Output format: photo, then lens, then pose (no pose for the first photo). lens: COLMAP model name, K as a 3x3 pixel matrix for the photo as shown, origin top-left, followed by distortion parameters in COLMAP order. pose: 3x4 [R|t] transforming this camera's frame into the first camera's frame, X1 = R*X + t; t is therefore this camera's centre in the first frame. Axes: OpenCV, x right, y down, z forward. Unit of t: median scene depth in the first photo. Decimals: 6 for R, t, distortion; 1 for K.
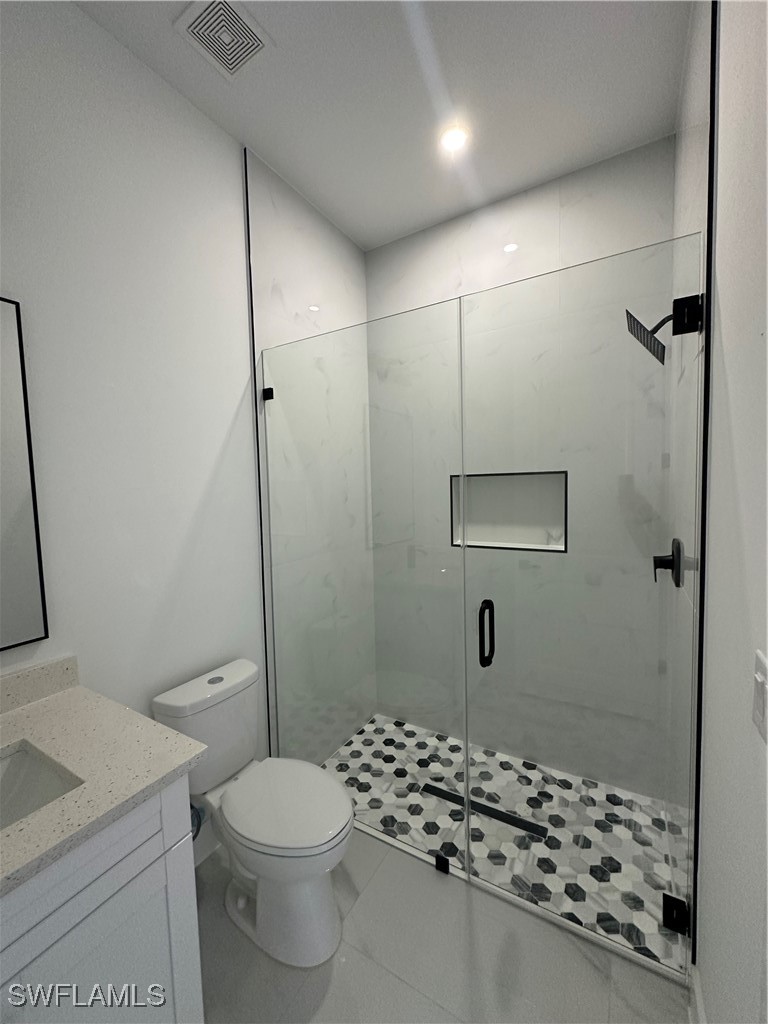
lens RADIAL K [[407.5, 0, 382.7], [0, 407.5, 514.3], [0, 0, 1]] dist [-0.004073, 0.000809]
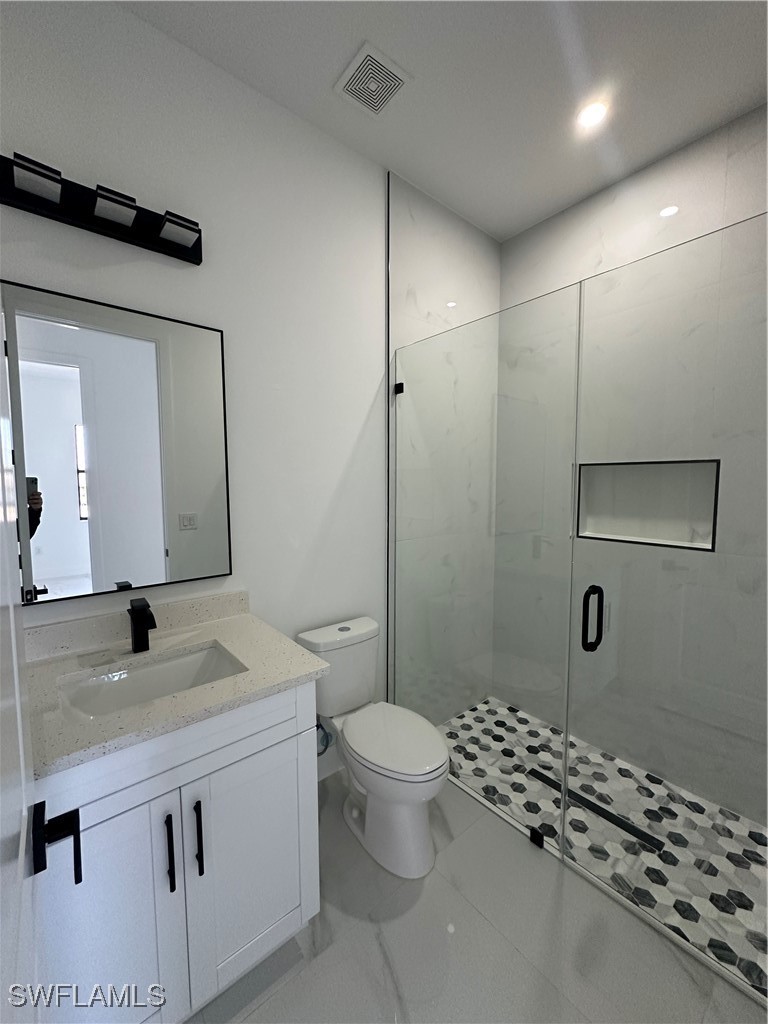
lens RADIAL K [[407.5, 0, 385.2], [0, 407.5, 515.7], [0, 0, 1]] dist [-0.004073, 0.000809]
pose [[0.943865, 0.051993, -0.326214, 0.065475], [-0.045427, 0.998583, 0.027720, 0.026445], [0.327193, -0.011345, 0.944889, -0.080059]]
